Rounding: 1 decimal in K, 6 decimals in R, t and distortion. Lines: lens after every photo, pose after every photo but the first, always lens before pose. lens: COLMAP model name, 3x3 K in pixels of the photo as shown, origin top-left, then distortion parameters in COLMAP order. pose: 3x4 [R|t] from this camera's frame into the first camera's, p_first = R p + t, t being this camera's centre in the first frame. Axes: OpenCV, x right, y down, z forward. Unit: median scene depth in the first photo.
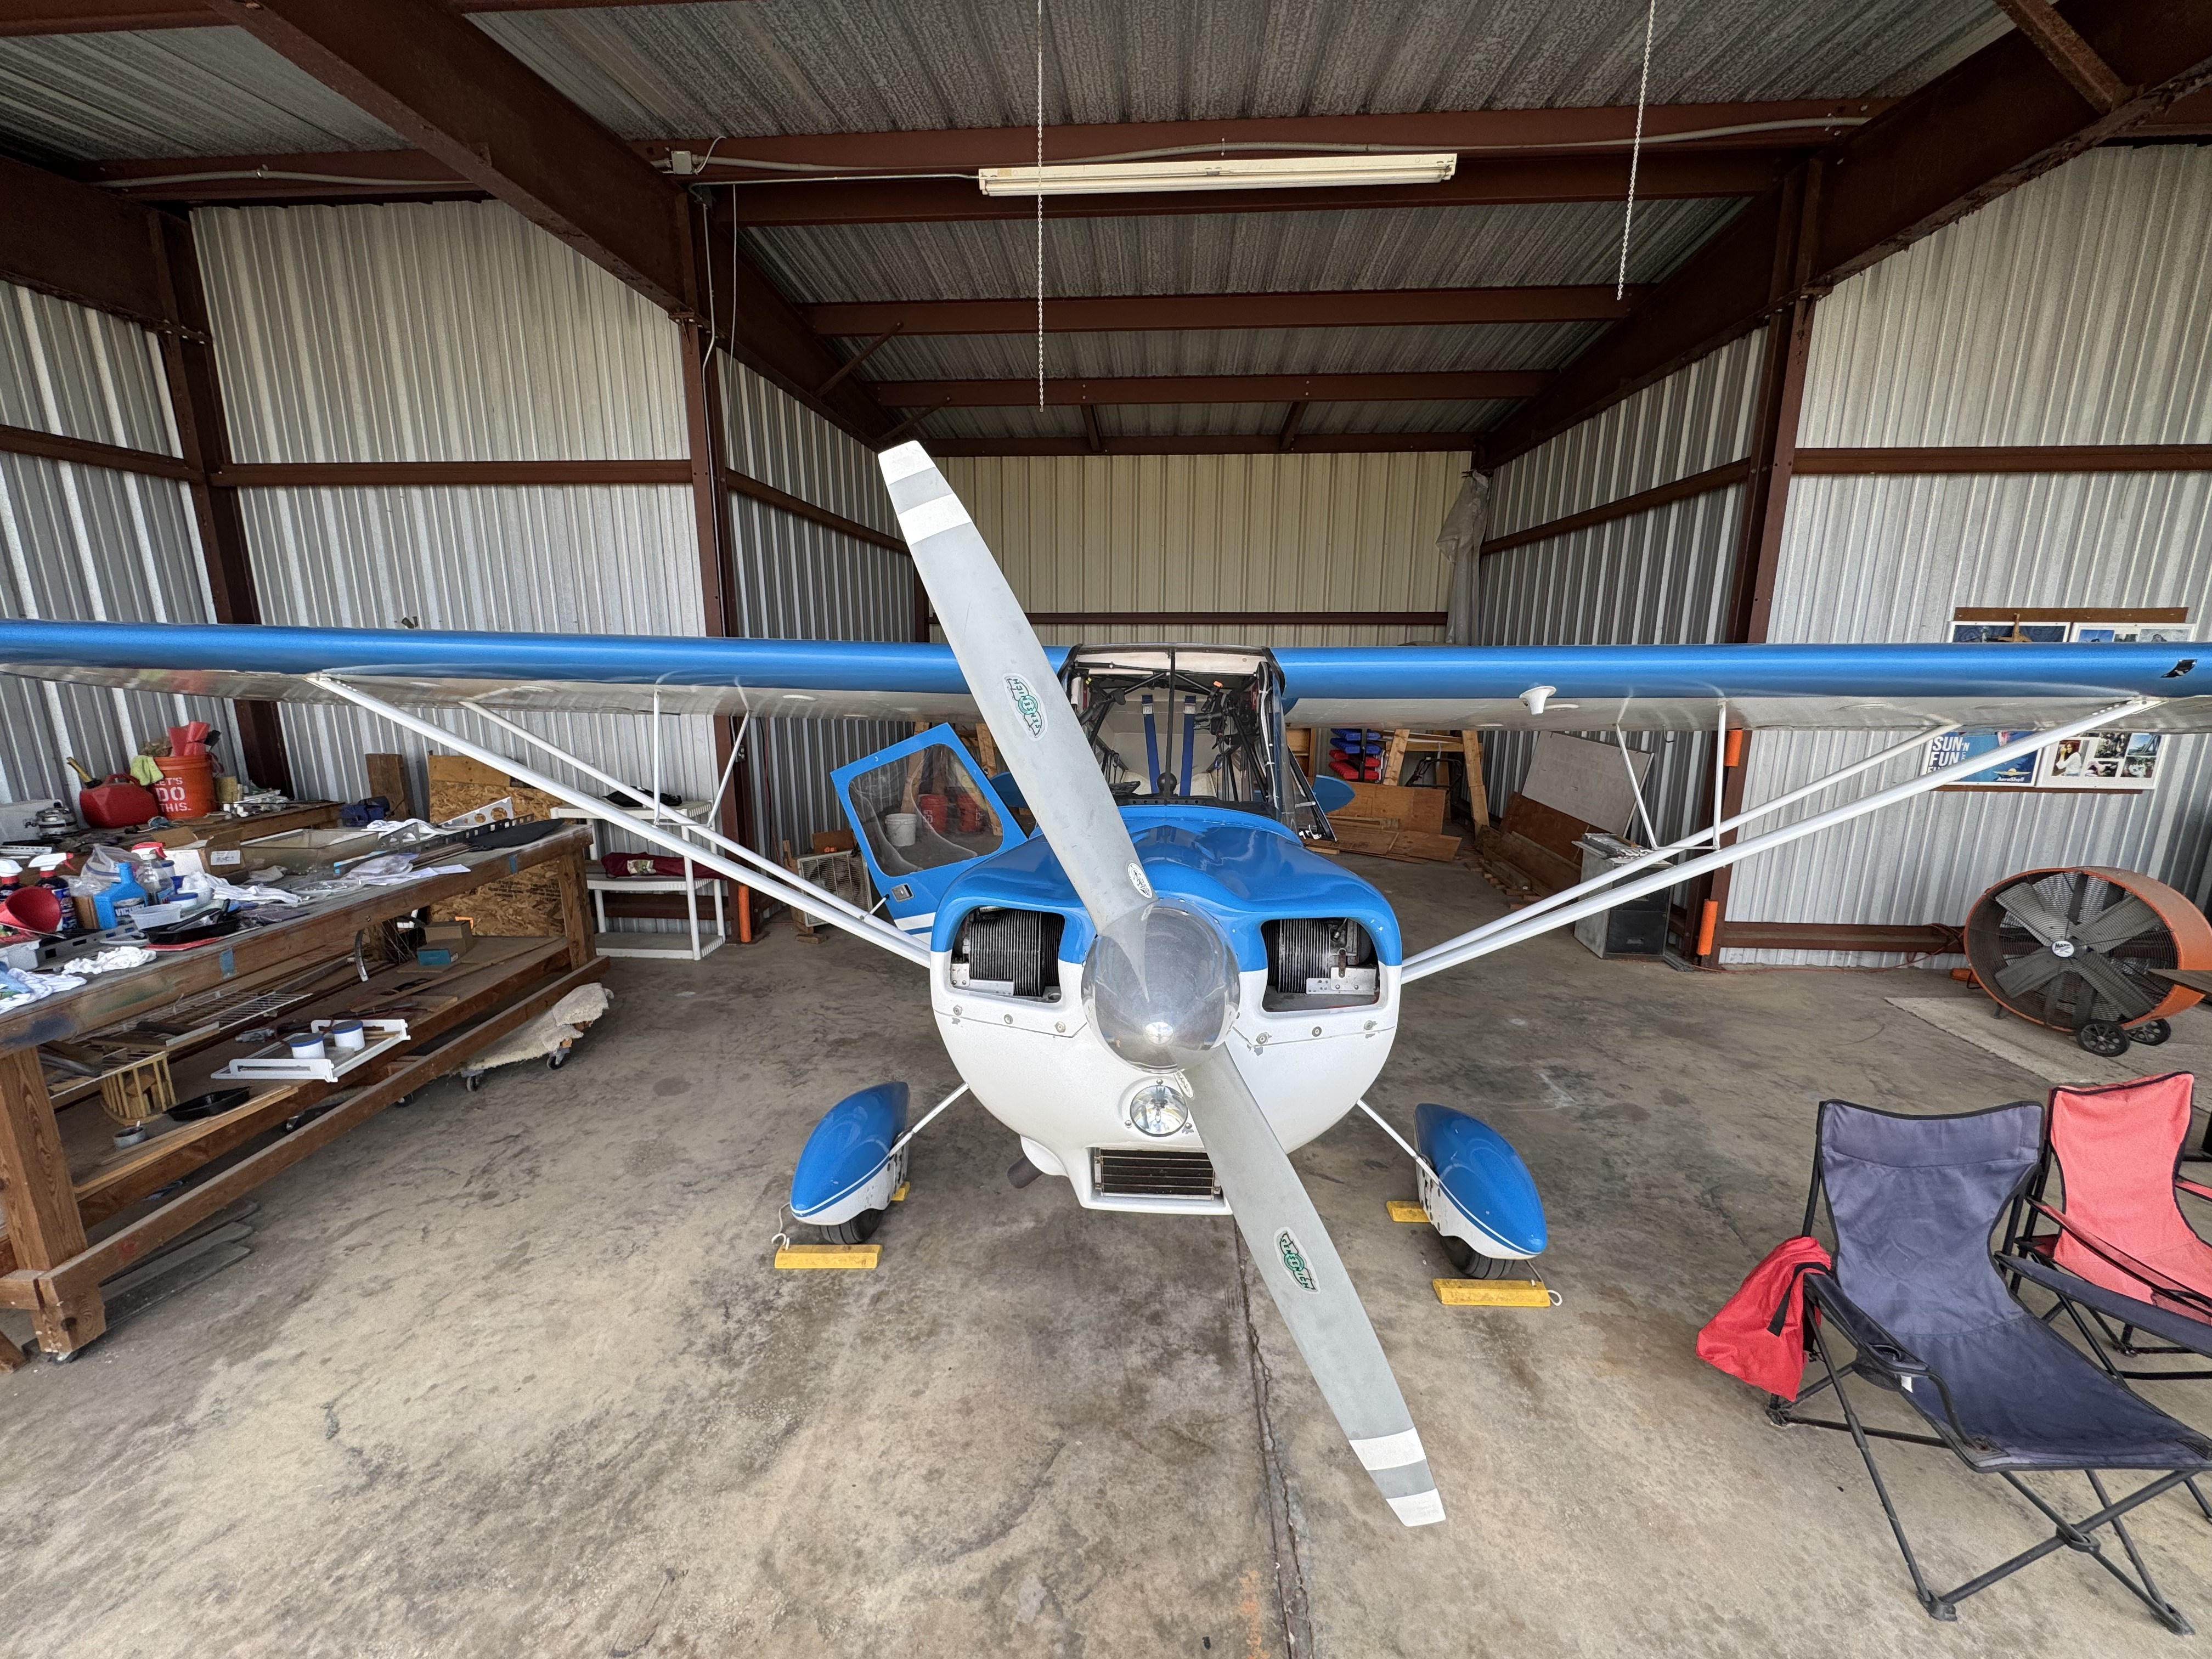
lens RADIAL K [[876.4, 0, 1100.1], [0, 876.4, 823.5], [0, 0, 1]] dist [-0.000844, 0.000167]
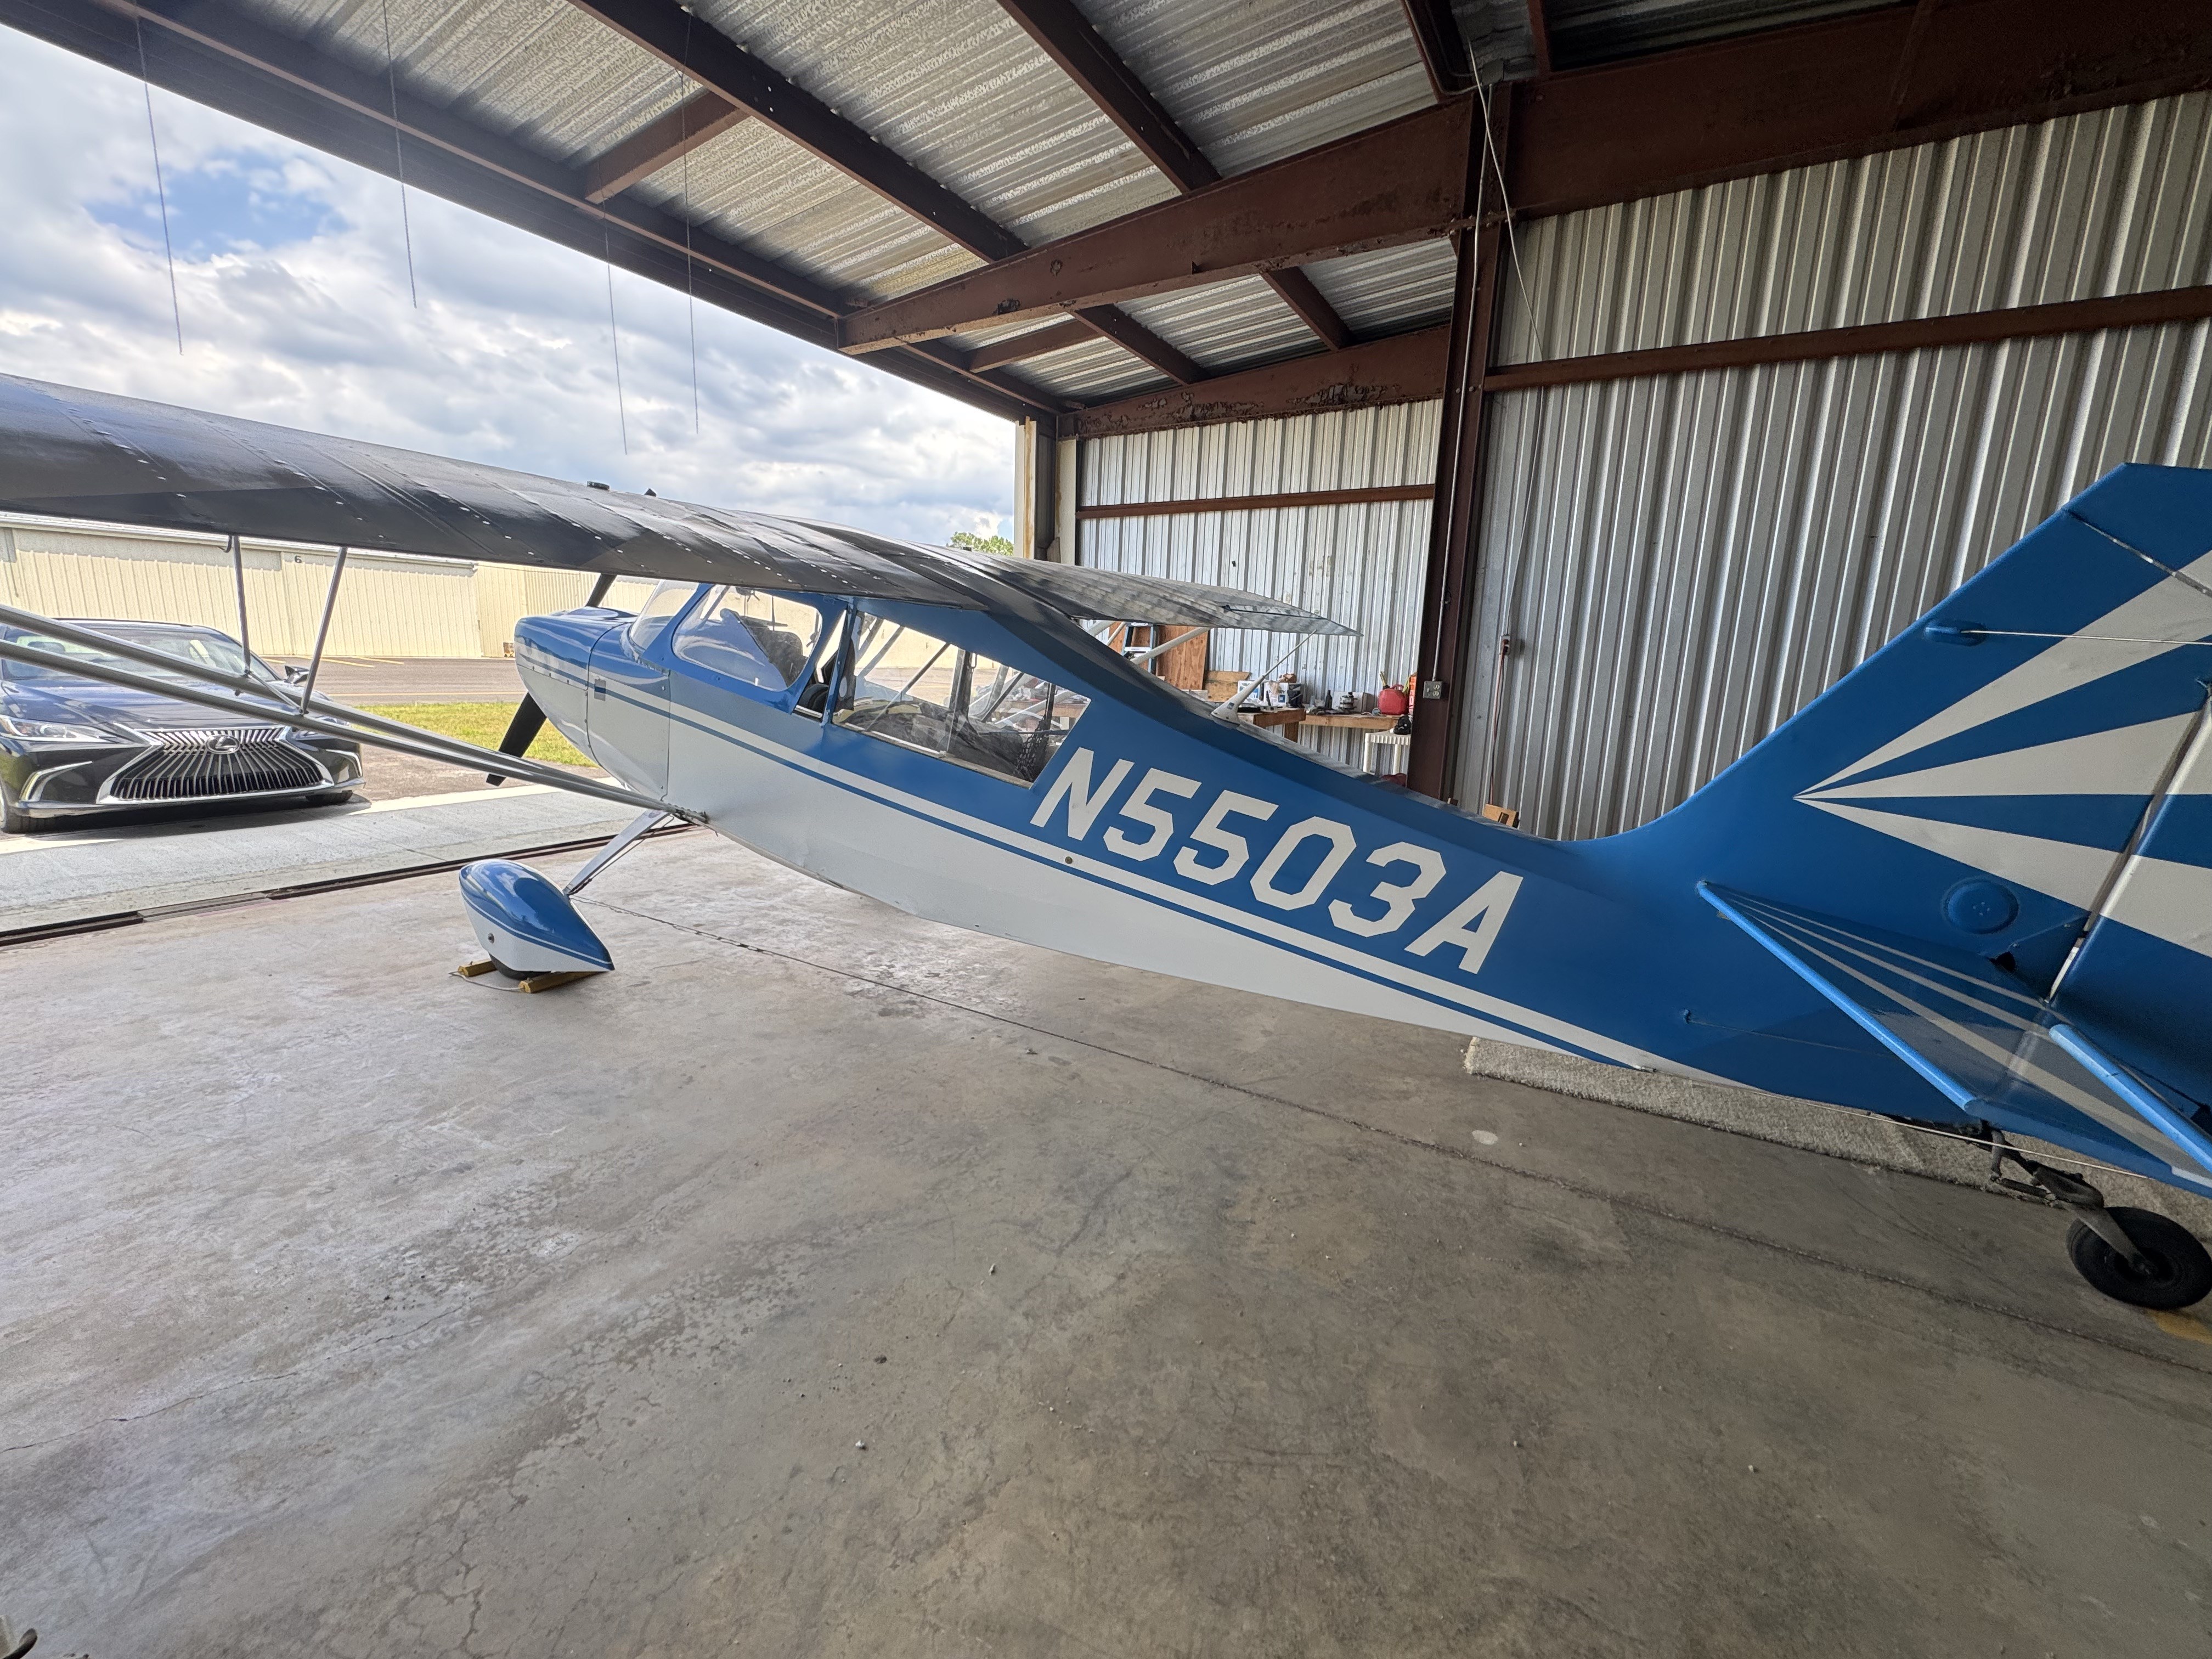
lens RADIAL K [[876.4, 0, 1100.1], [0, 876.4, 823.5], [0, 0, 1]] dist [-0.000844, 0.000167]
pose [[-0.442359, 0.146808, -0.884741, 0.748232], [-0.211933, 0.941459, 0.262183, -0.151947], [0.871437, 0.303485, -0.385349, 1.407321]]
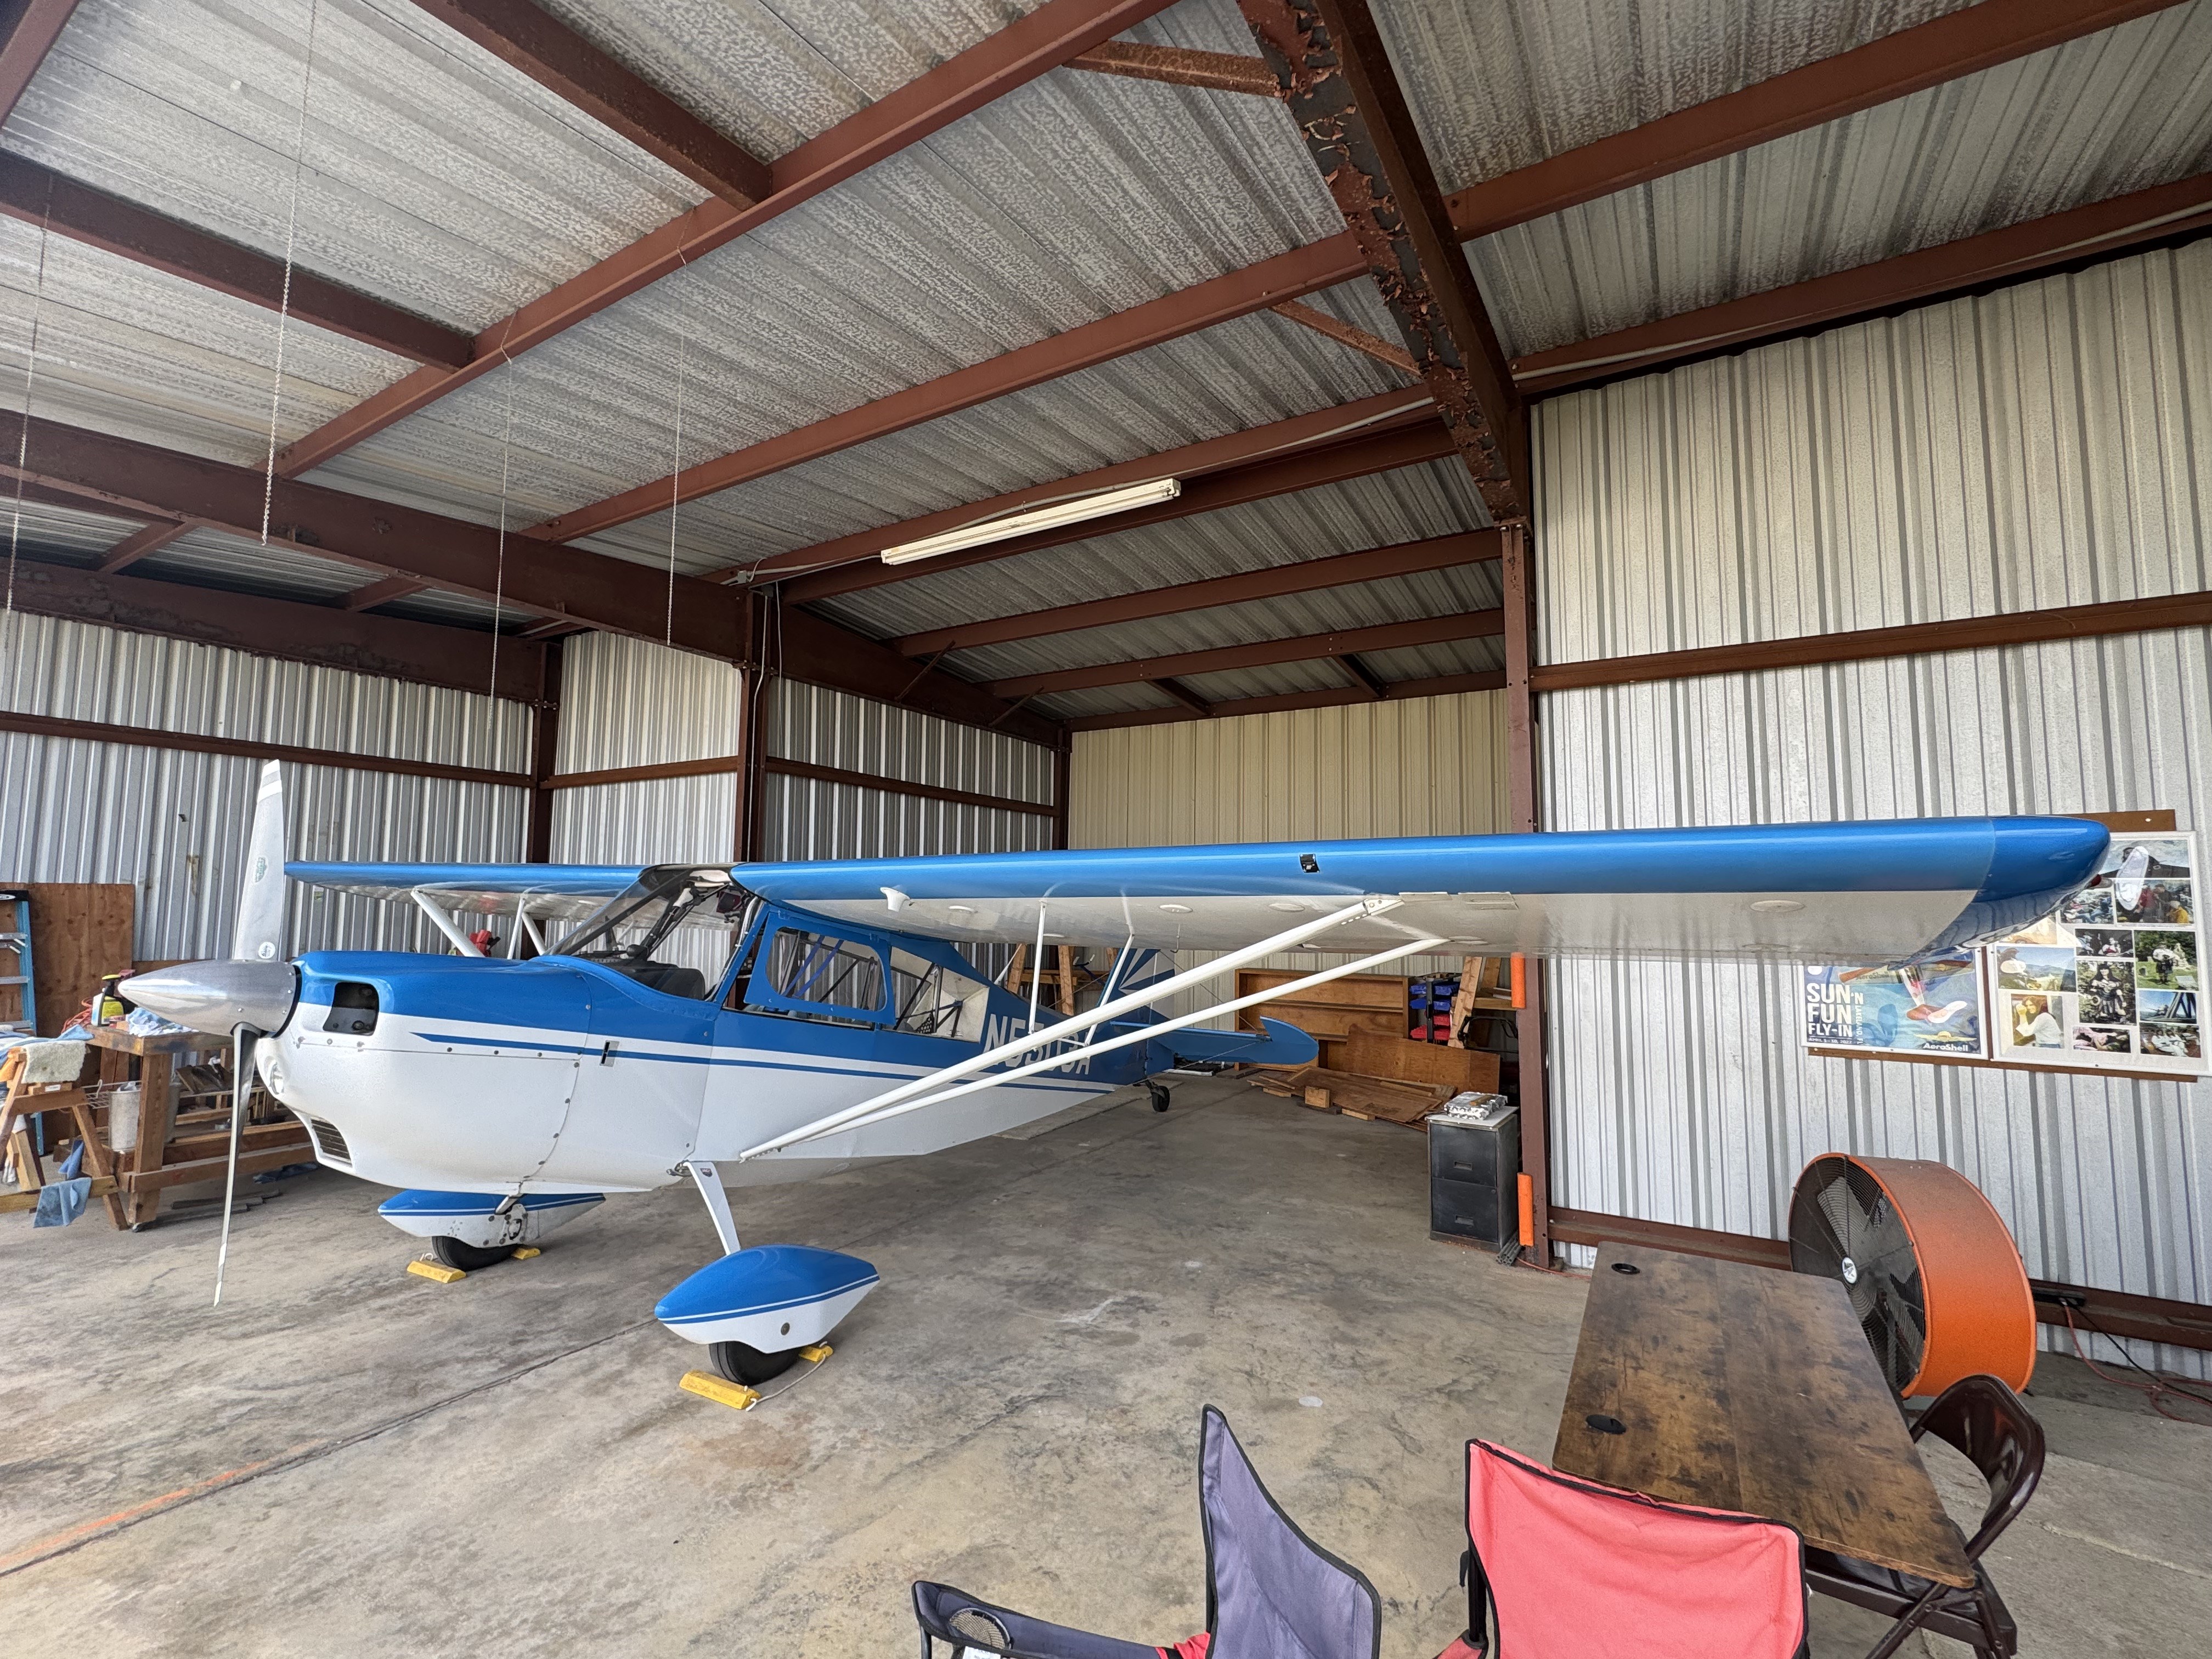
lens RADIAL K [[959.8, 0, 1101.6], [0, 959.8, 825.3], [0, 0, 1]] dist [-0.000436, -0.000330]
pose [[0.888797, -0.034290, -0.457016, 0.915789], [-0.098216, 0.959778, -0.263020, 0.058949], [0.447653, 0.278658, 0.849680, -0.044137]]
